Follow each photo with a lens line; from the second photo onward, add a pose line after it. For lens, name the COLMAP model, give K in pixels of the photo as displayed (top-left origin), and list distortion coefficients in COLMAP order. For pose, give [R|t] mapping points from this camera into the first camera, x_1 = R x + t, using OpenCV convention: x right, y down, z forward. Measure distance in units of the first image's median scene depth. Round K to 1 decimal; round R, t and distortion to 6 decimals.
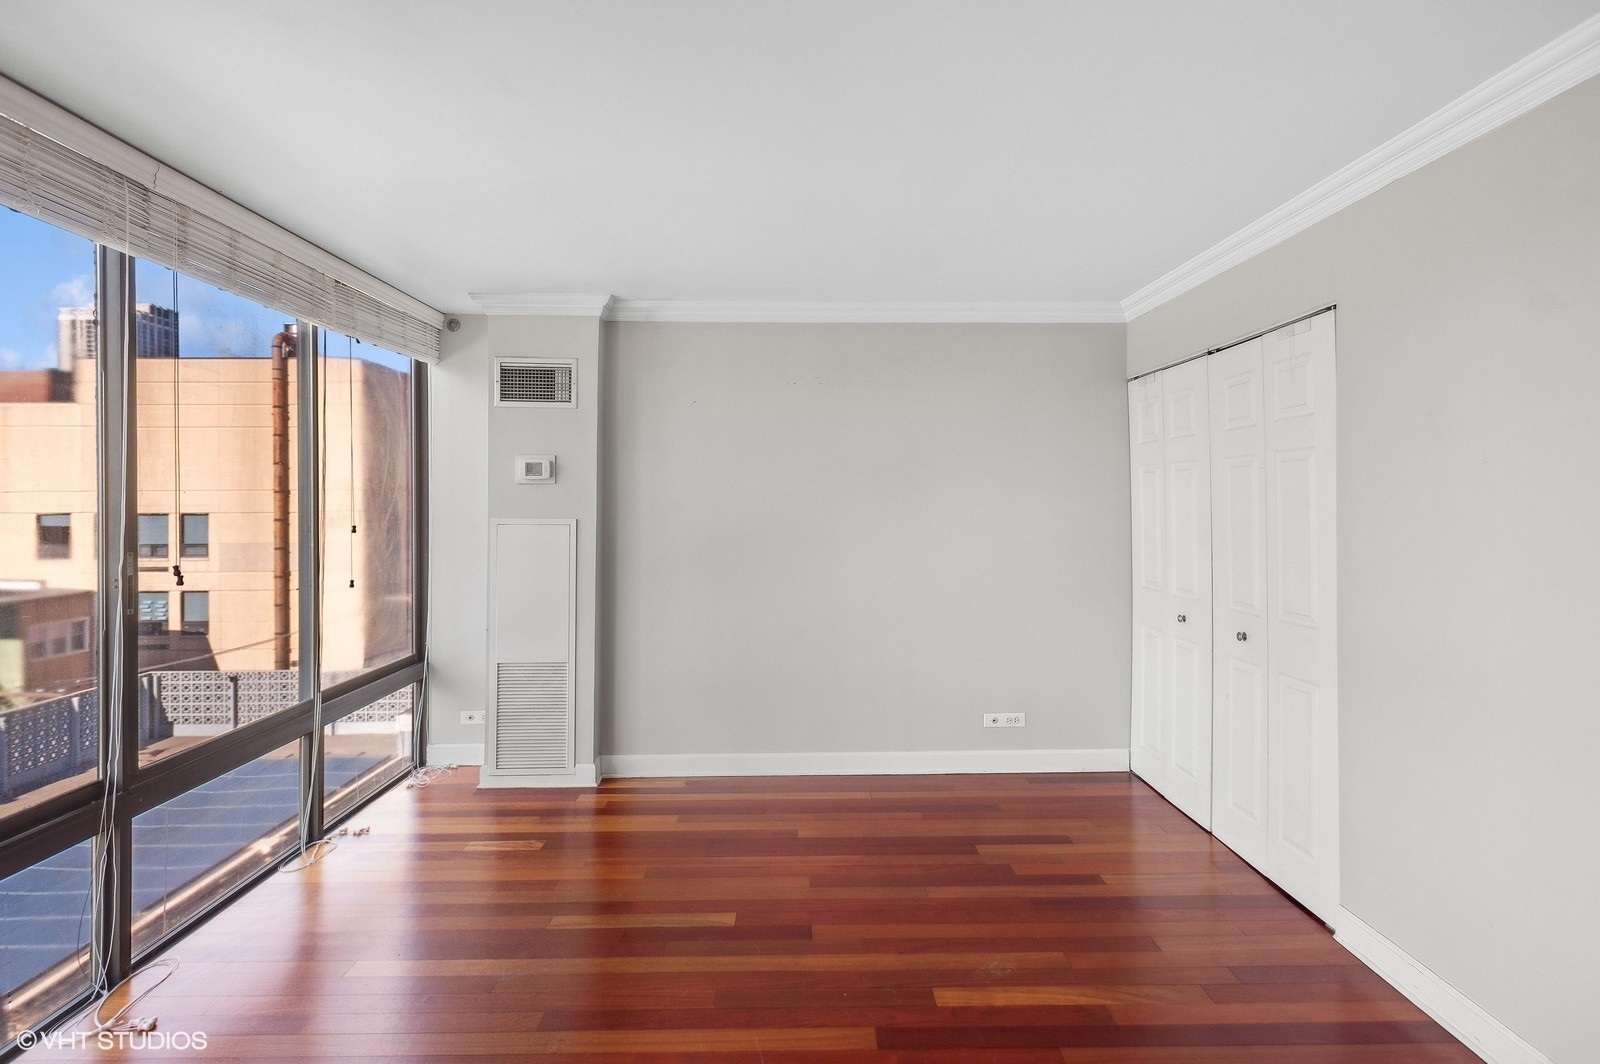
lens RADIAL K [[776.5, 0, 805.1], [0, 776.5, 508.0], [0, 0, 1]] dist [0.017747, -0.000217]
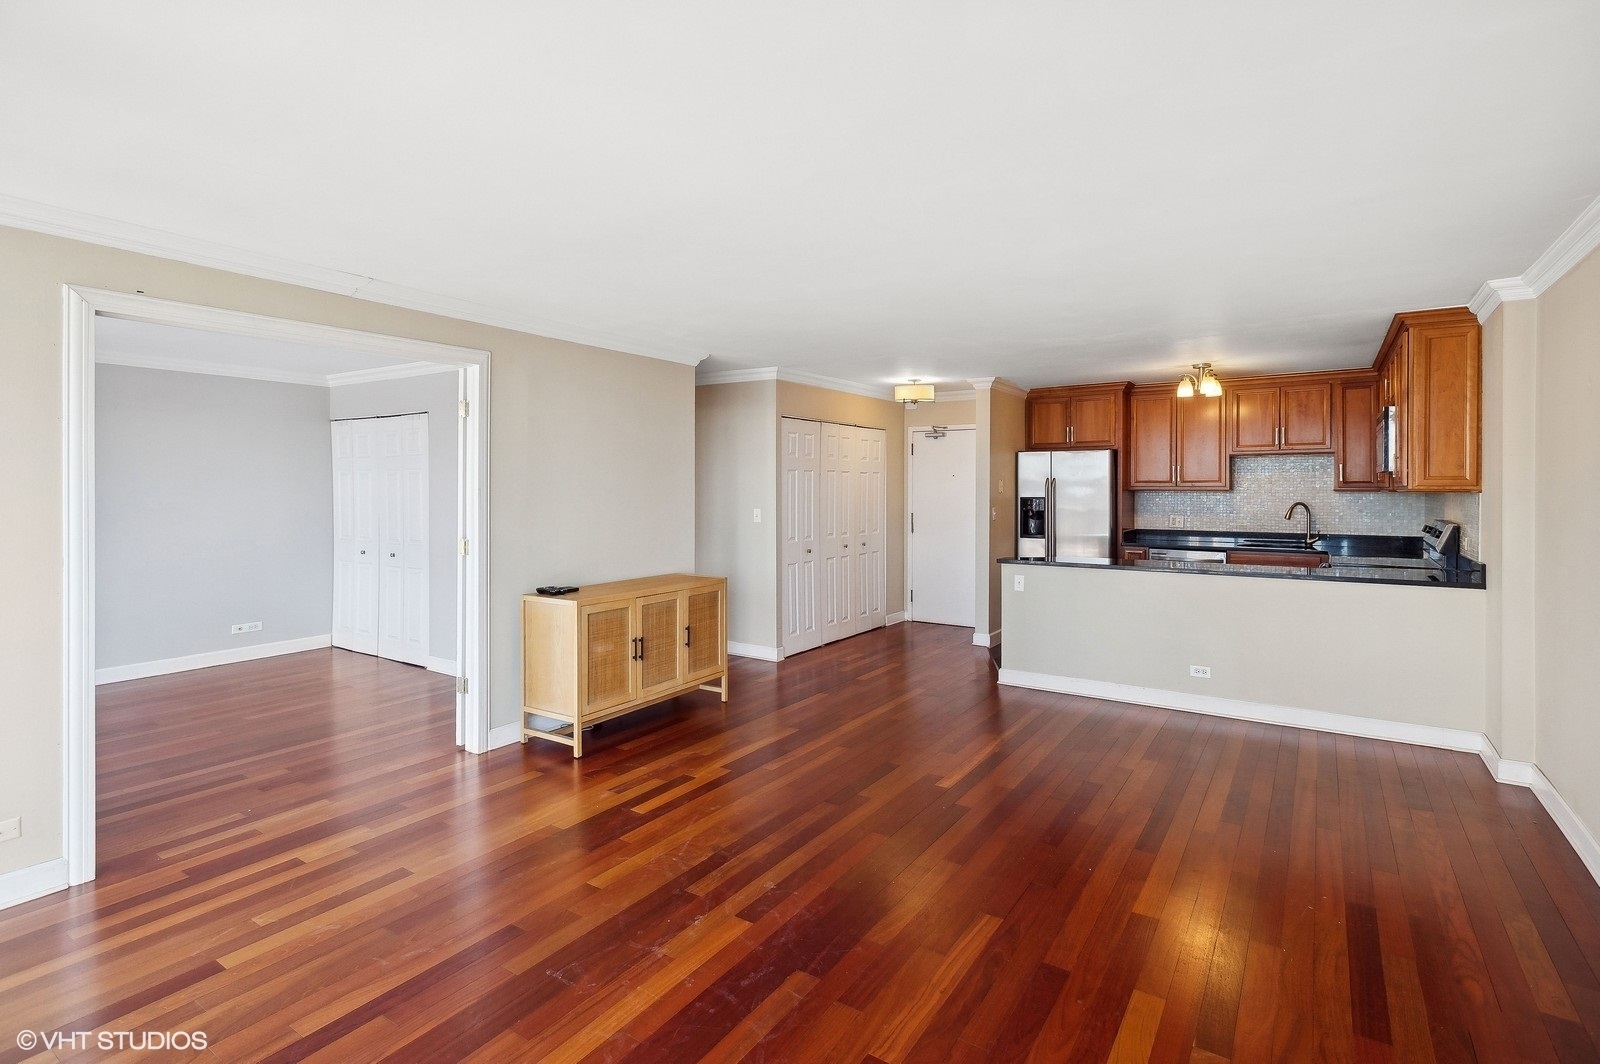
lens RADIAL K [[762.6, 0, 796.3], [0, 762.6, 489.1], [0, 0, 1]] dist [0.005584, -0.000030]
pose [[0.574572, 0.001636, 0.818452, -0.069584], [0.001587, 0.999994, -0.003113, -0.000909], [-0.818452, 0.003088, 0.574566, -0.150407]]
